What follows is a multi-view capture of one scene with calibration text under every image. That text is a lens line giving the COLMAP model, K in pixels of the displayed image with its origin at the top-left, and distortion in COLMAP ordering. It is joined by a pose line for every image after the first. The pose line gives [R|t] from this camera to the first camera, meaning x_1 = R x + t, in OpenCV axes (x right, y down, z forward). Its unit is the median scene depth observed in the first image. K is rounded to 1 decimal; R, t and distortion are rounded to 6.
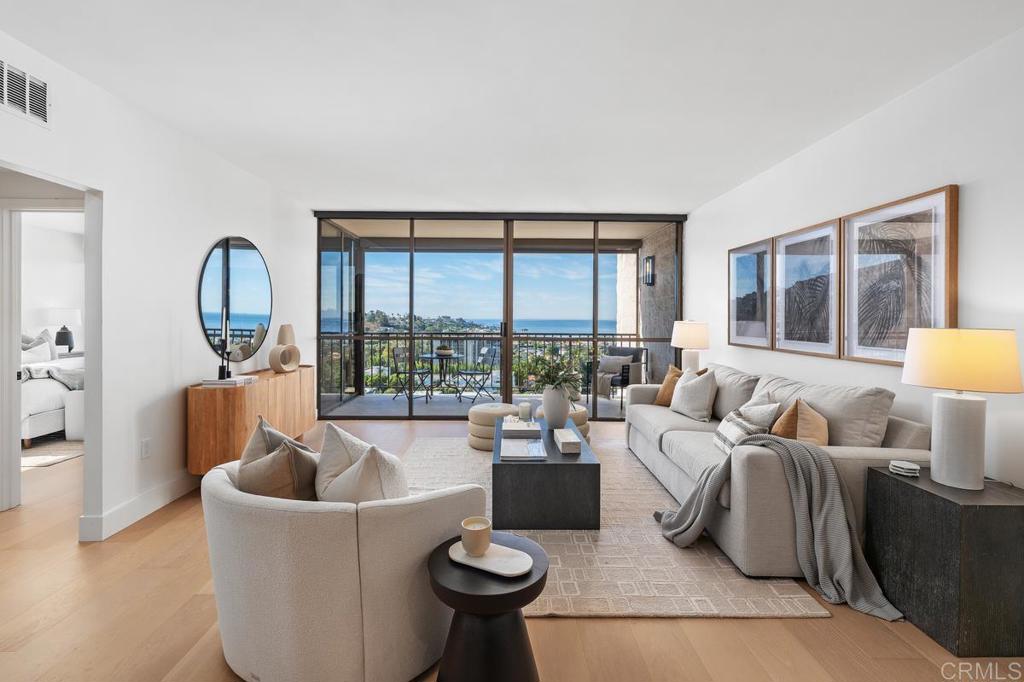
lens RADIAL K [[455.8, 0, 508.0], [0, 455.8, 320.3], [0, 0, 1]] dist [-0.000496, -0.000199]
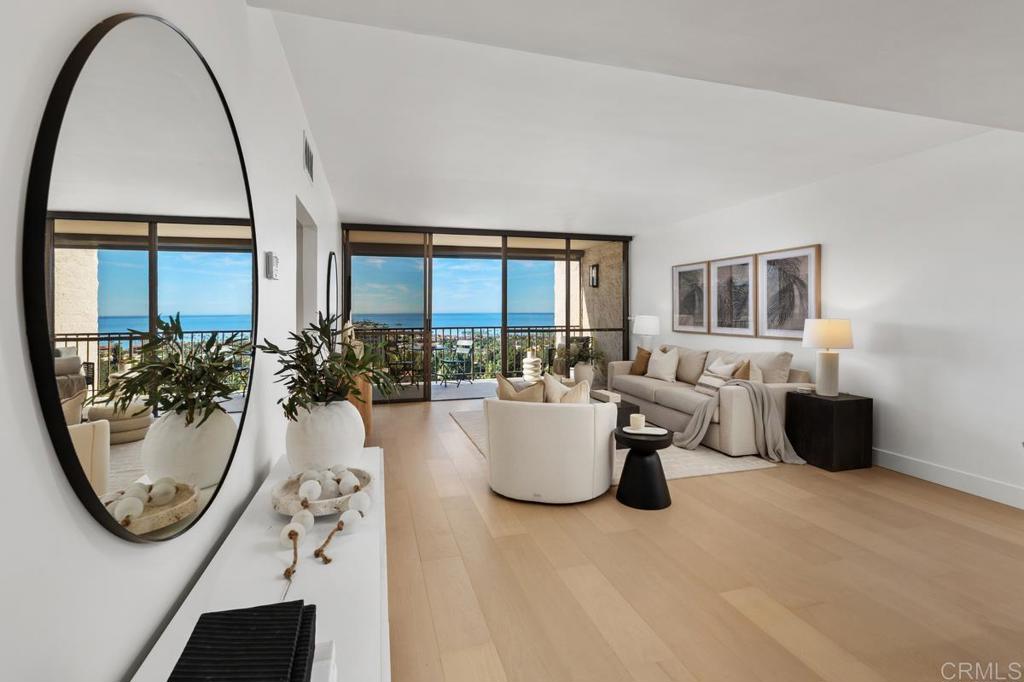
lens RADIAL K [[462.7, 0, 511.5], [0, 462.7, 313.0], [0, 0, 1]] dist [-0.000020, -0.000021]
pose [[0.958086, -0.010084, 0.286303, -0.573639], [0.010606, 0.999944, -0.000274, -0.013484], [-0.286284, 0.003299, 0.958139, -0.348951]]
